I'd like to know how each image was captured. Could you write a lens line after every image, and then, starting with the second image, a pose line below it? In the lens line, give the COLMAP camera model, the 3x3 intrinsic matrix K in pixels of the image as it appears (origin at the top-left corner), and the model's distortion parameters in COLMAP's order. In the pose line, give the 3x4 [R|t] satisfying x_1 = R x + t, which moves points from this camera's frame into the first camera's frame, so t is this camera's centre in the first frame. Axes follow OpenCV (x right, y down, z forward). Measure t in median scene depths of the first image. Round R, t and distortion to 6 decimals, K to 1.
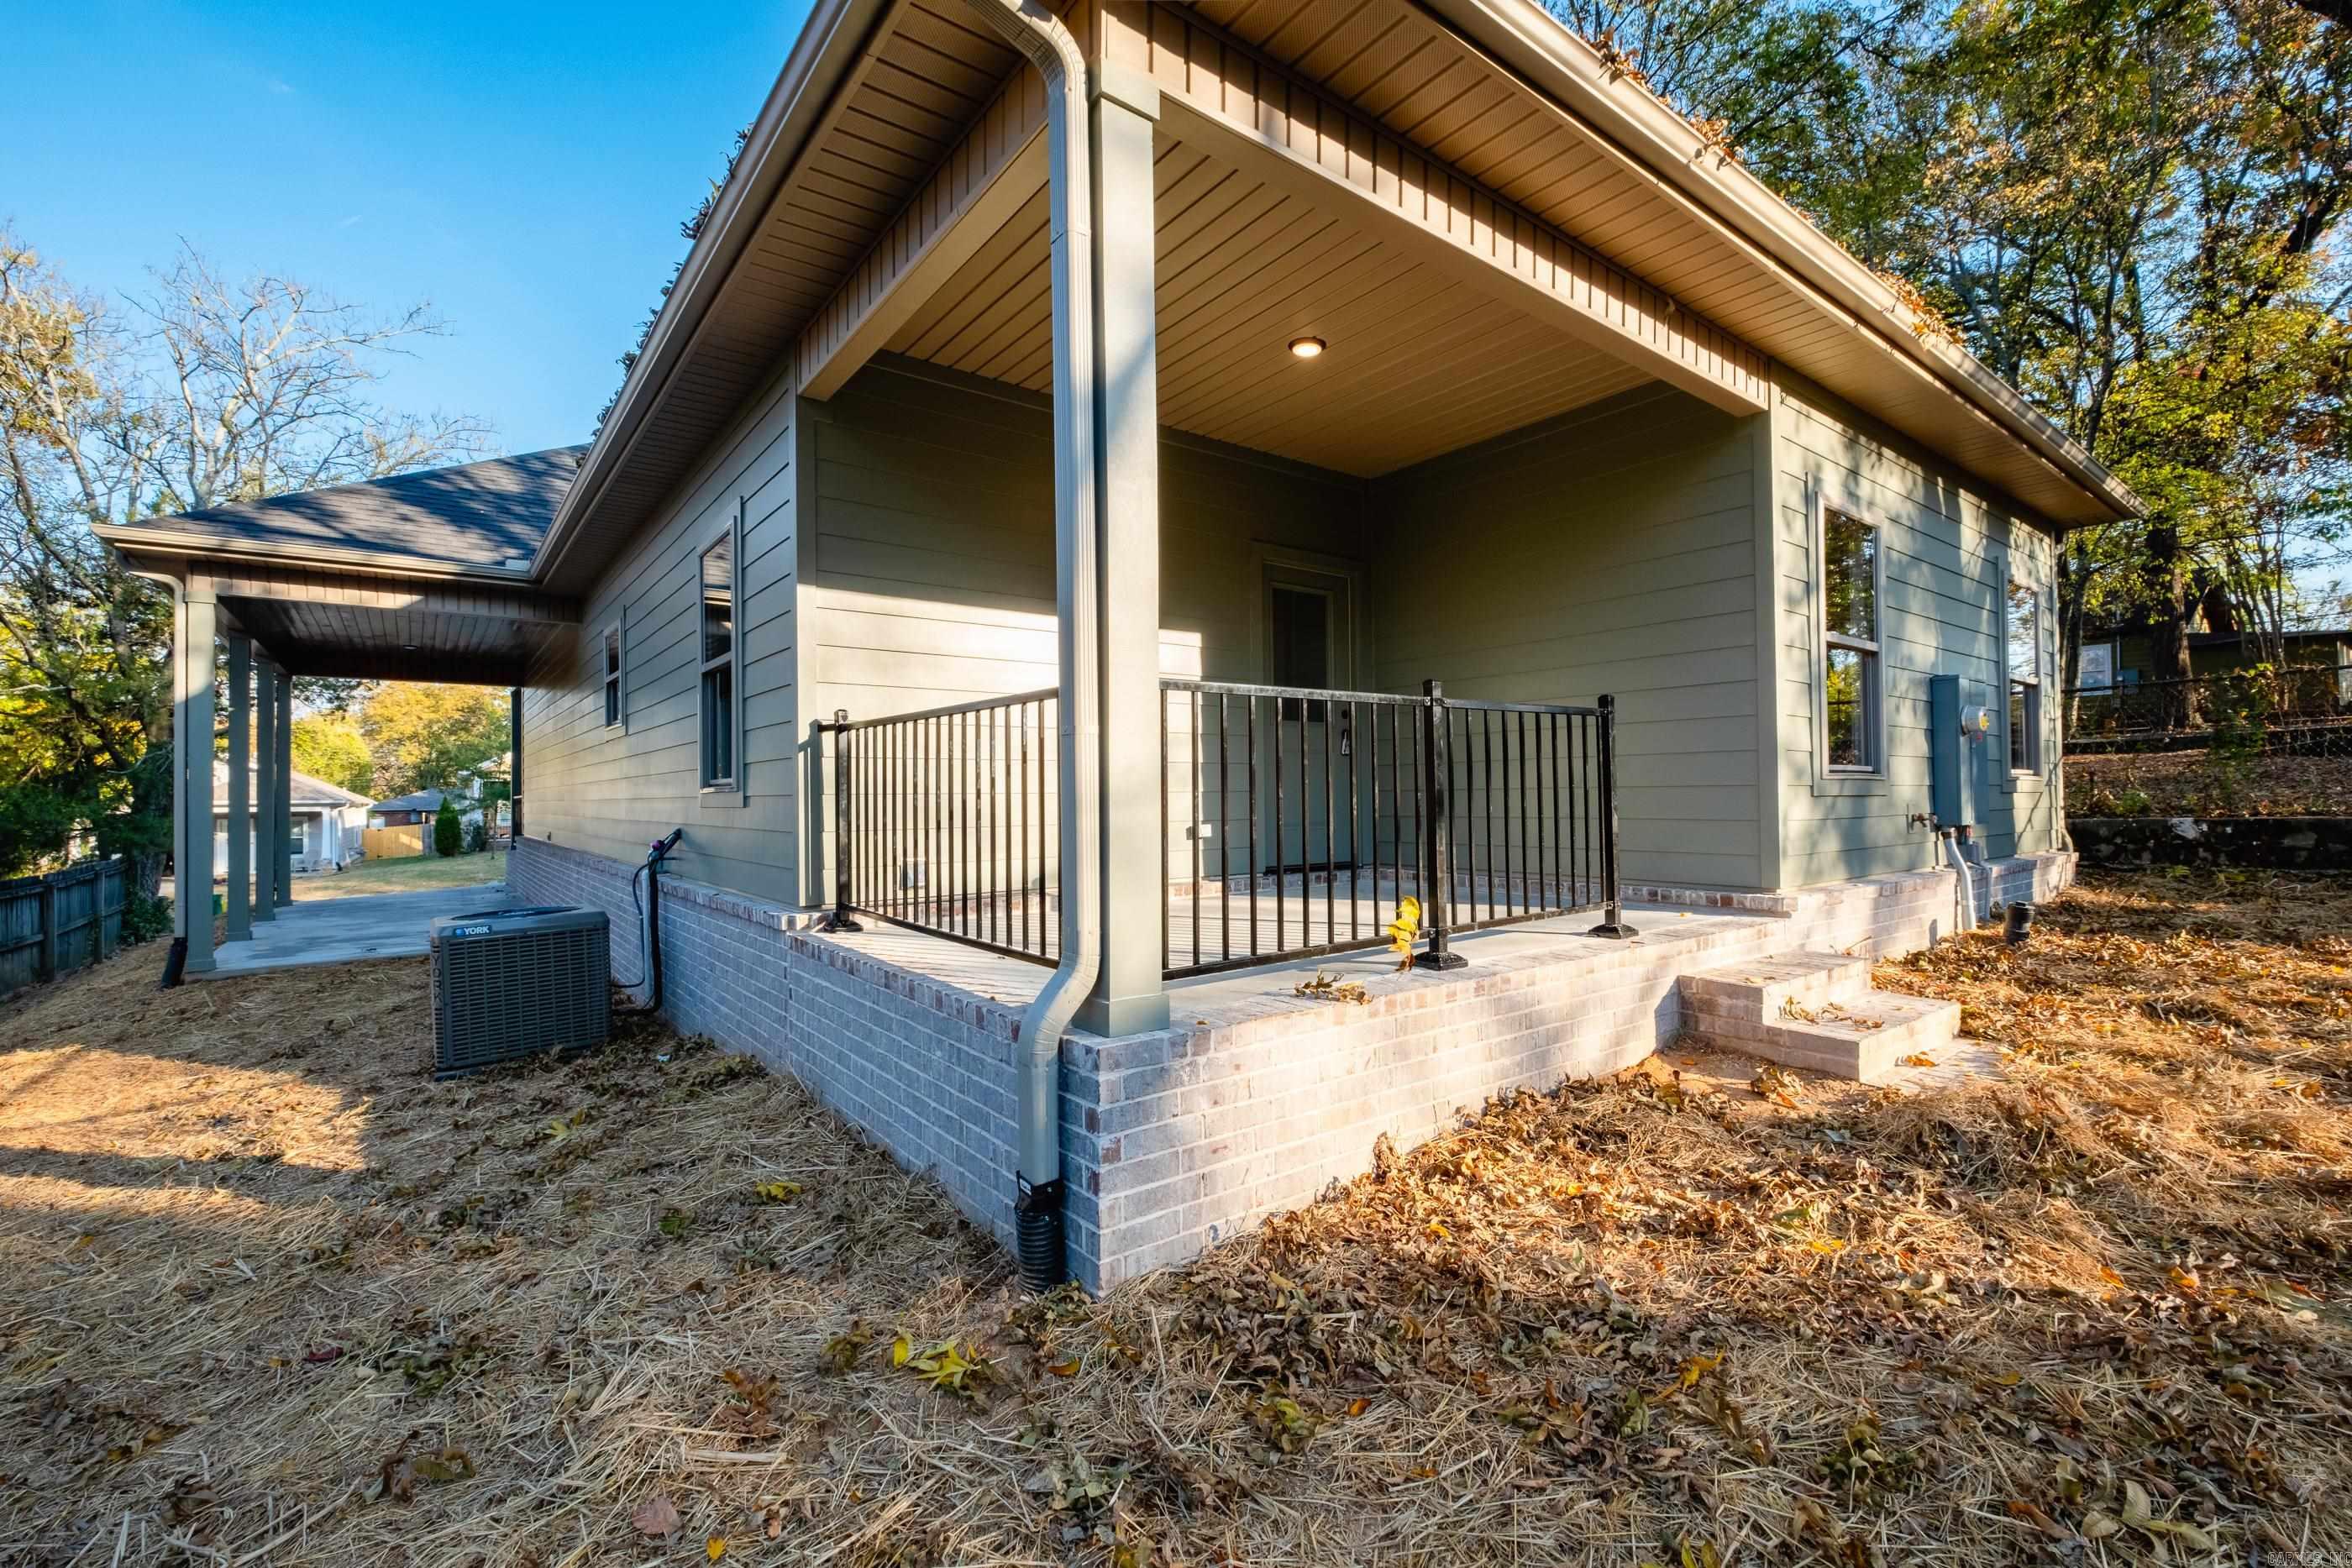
lens RADIAL K [[1012.5, 0, 1153.2], [0, 1012.5, 783.2], [0, 0, 1]] dist [-0.001463, -0.000690]
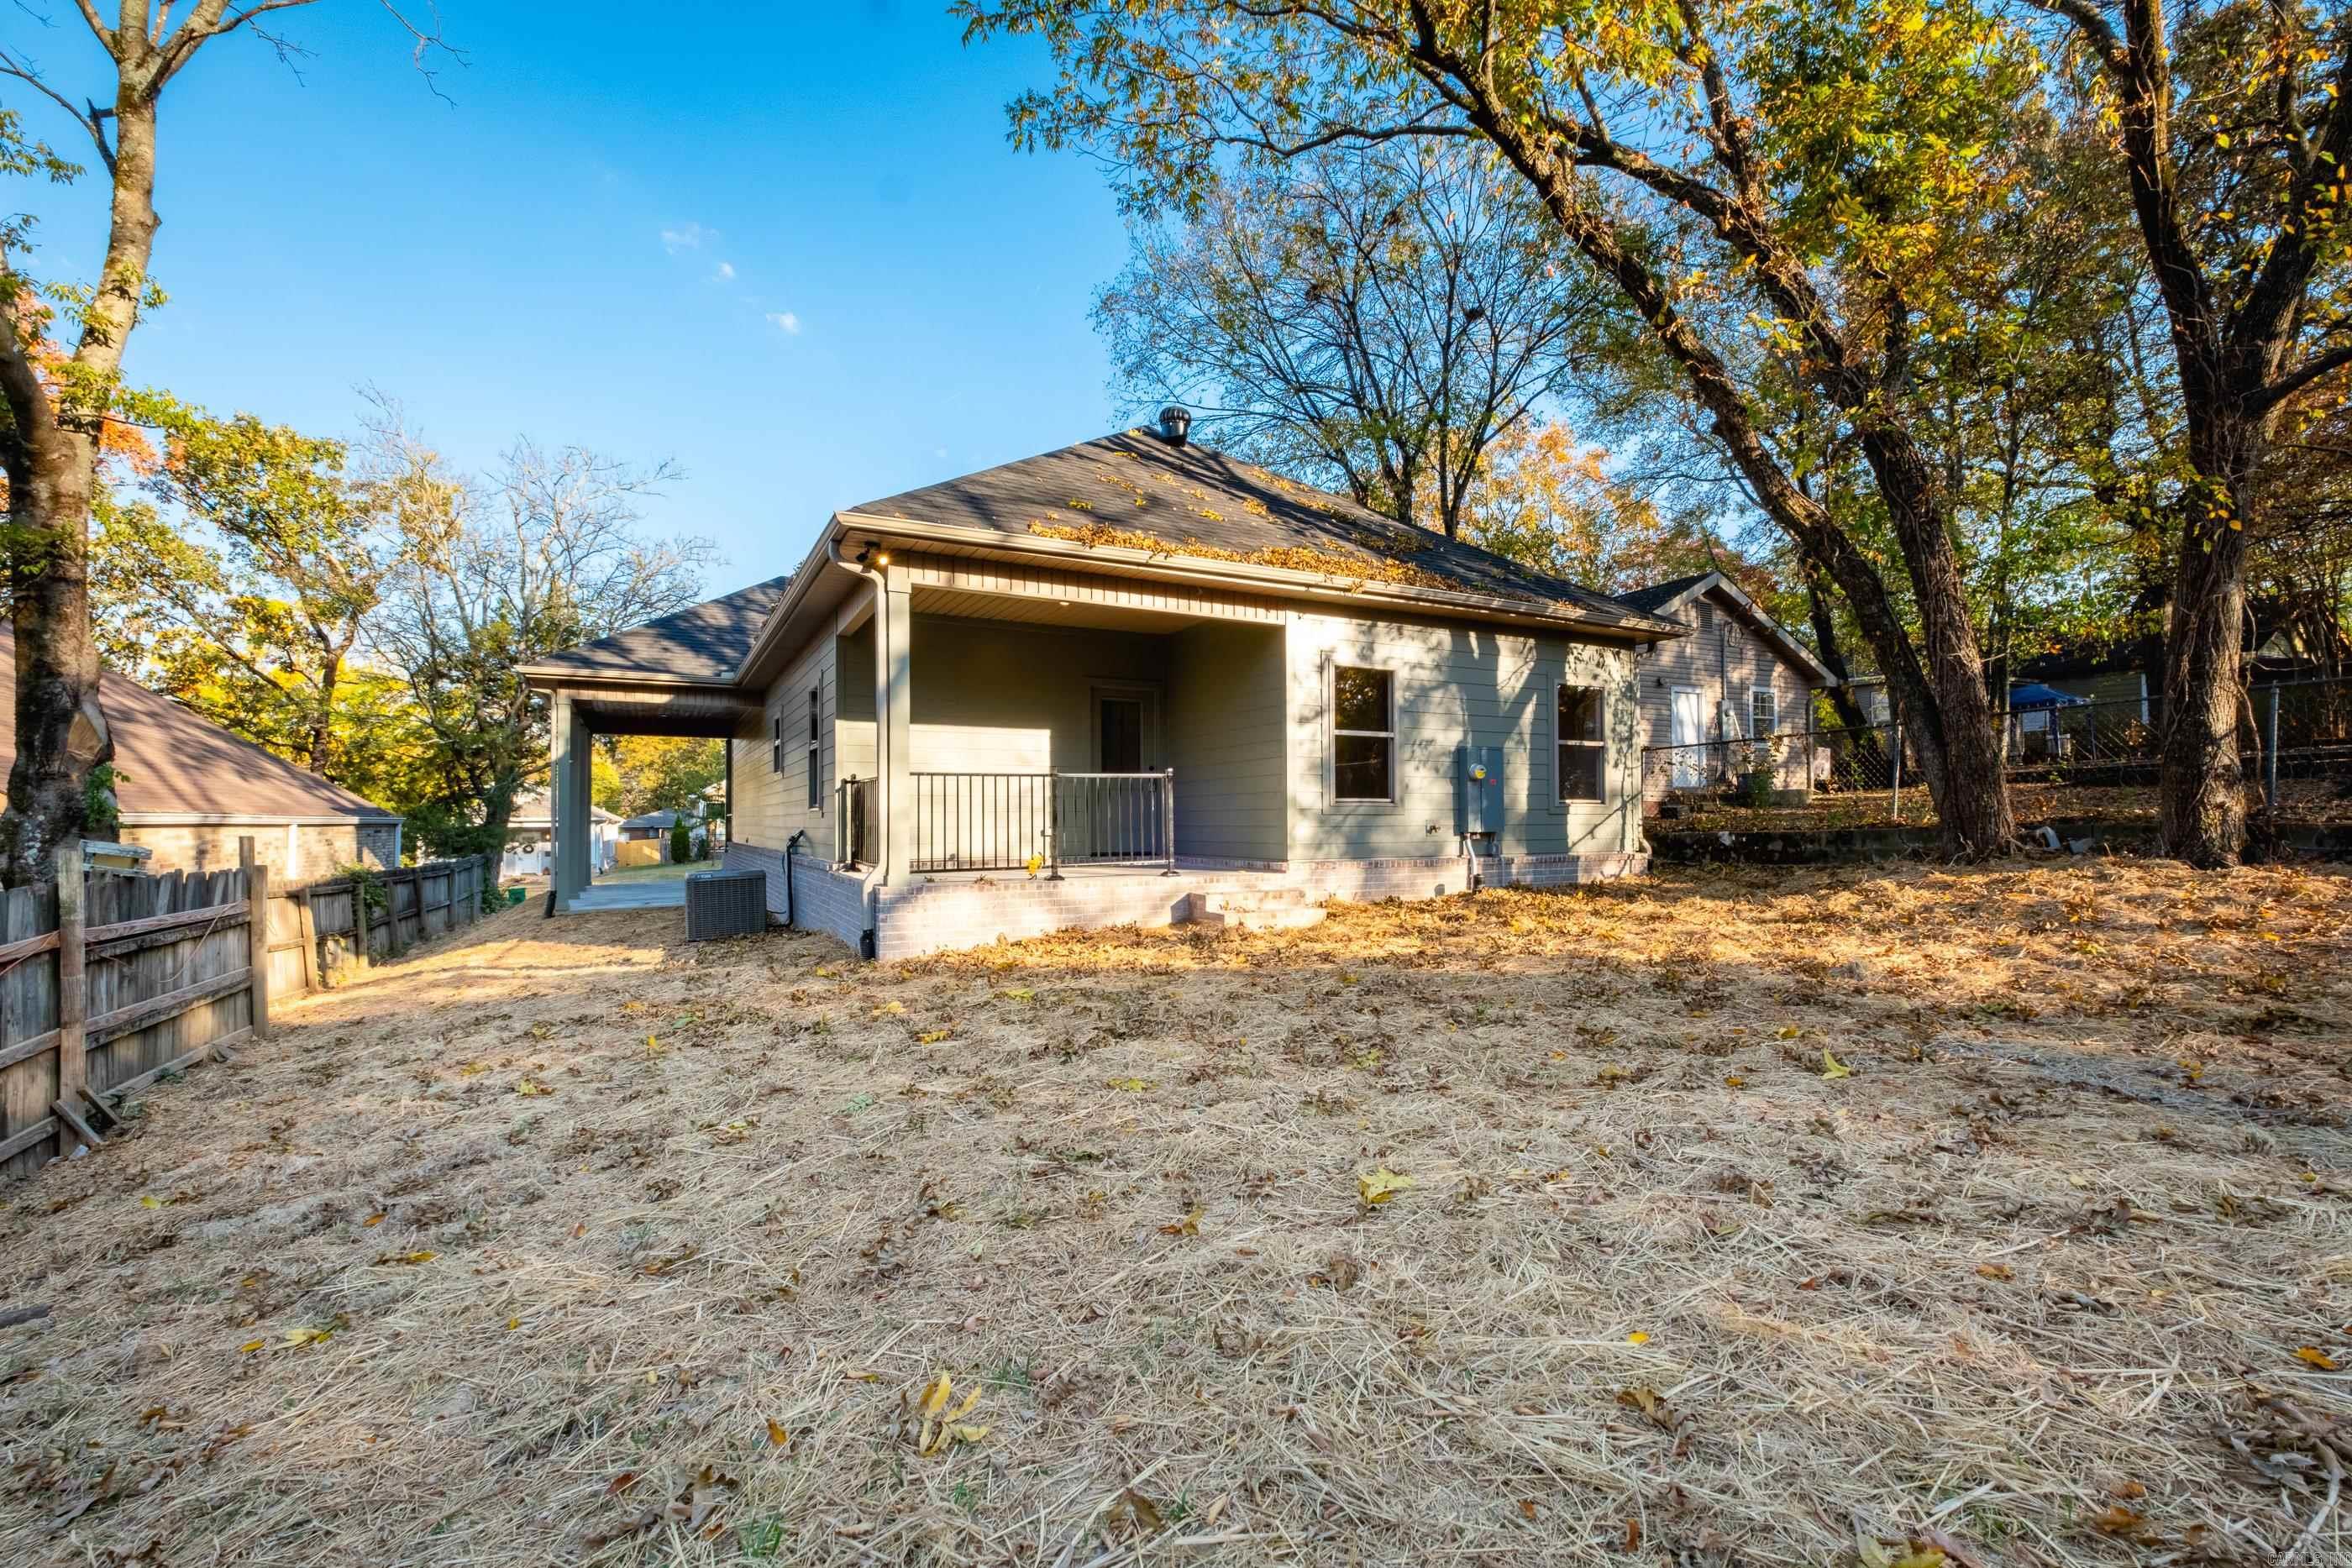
lens RADIAL K [[1018.6, 0, 1177.0], [0, 1018.6, 808.5], [0, 0, 1]] dist [-0.026895, -0.000138]
pose [[0.988828, 0.003094, -0.149029, 0.344833], [-0.002668, 0.999992, 0.003063, -0.002548], [0.149037, -0.002631, 0.988828, -0.522972]]
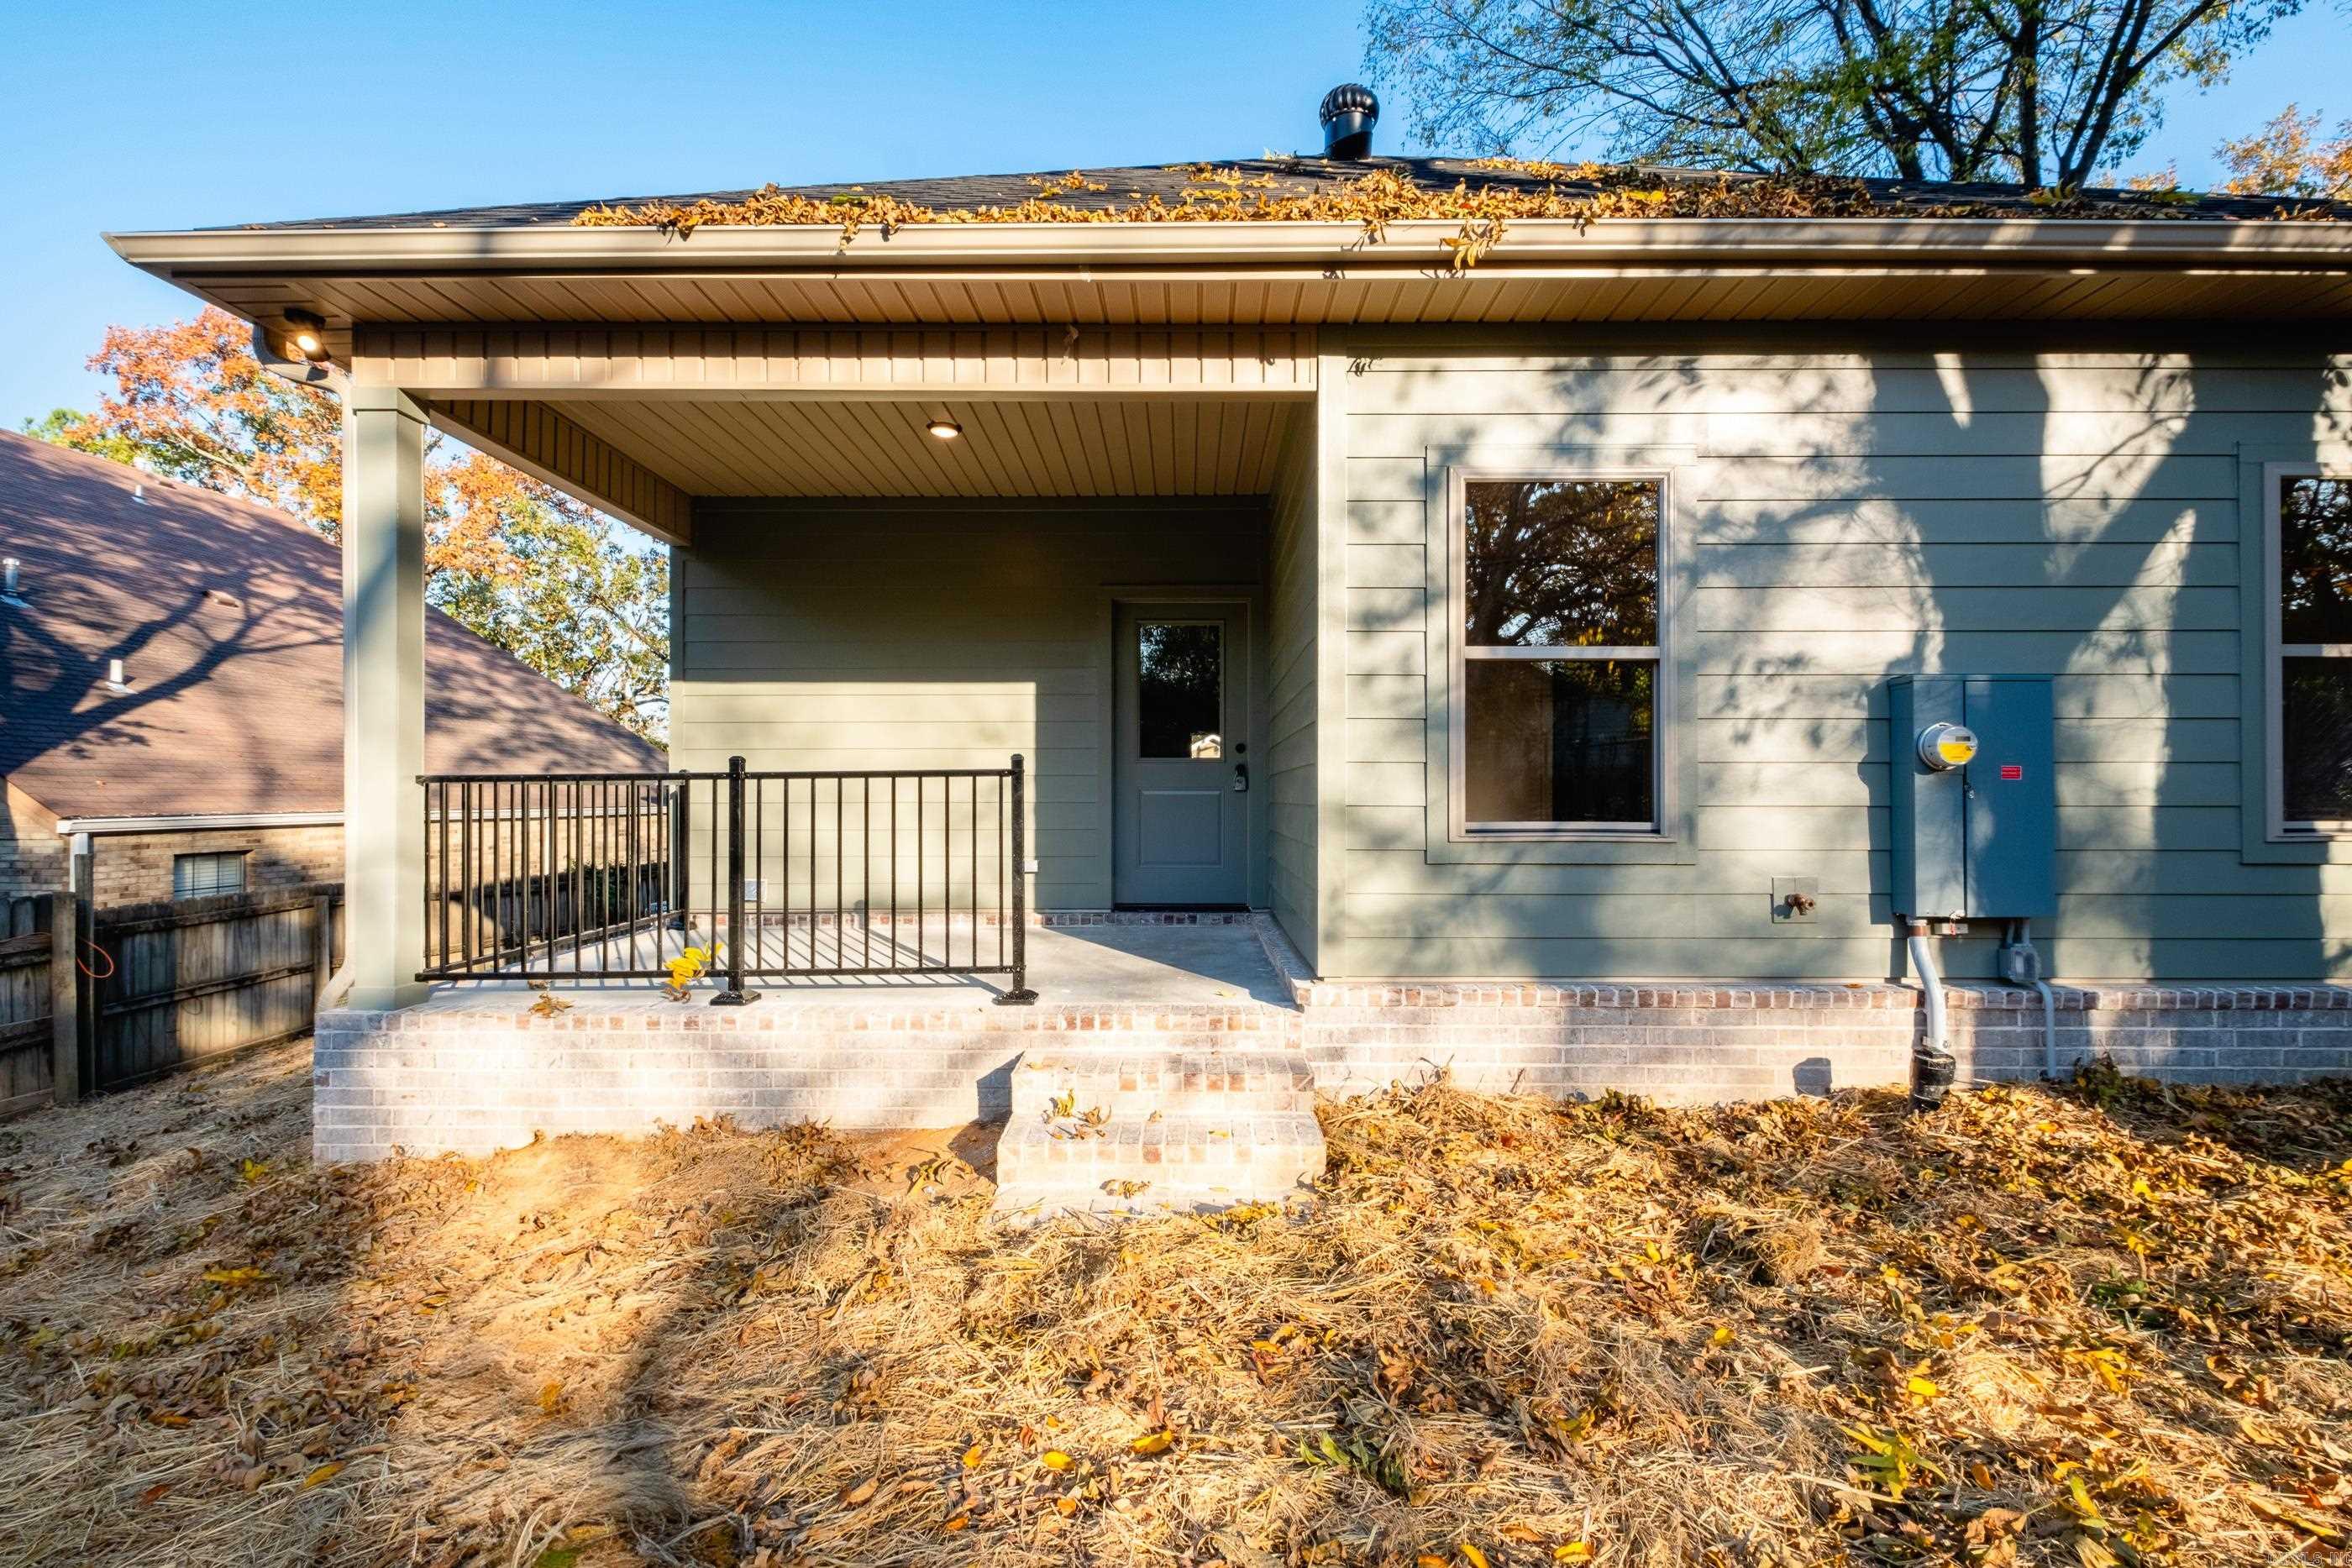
lens RADIAL K [[1068.2, 0, 1176.0], [0, 1068.2, 784.0], [0, 0, 1]] dist [0.000742, -0.001050]
pose [[0.801597, -0.001697, -0.597862, 0.509160], [0.004883, 0.999981, 0.003710, -0.026959], [0.597844, -0.005893, 0.801591, 0.115785]]
